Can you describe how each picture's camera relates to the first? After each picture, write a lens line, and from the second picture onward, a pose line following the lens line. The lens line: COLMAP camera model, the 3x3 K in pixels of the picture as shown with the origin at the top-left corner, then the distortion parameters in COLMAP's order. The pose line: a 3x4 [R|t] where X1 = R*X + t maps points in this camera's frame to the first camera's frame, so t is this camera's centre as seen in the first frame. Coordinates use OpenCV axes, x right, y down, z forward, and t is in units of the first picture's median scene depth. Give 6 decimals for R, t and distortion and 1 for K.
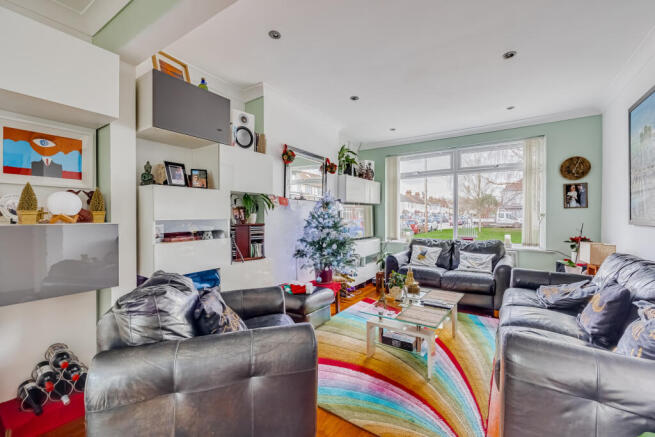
lens RADIAL K [[271.3, 0, 327.5], [0, 271.3, 218.5], [0, 0, 1]] dist [0.000039, 0.000240]
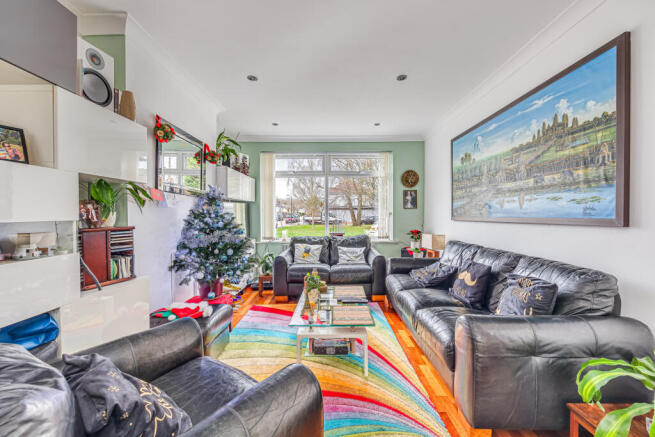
lens RADIAL K [[263.4, 0, 327.5], [0, 263.4, 218.5], [0, 0, 1]] dist [-0.003591, -0.000226]
pose [[0.826350, -0.010673, 0.563056, -0.176008], [0.008178, 0.999942, 0.006952, -0.001390], [-0.563098, -0.001140, 0.826390, 0.171846]]
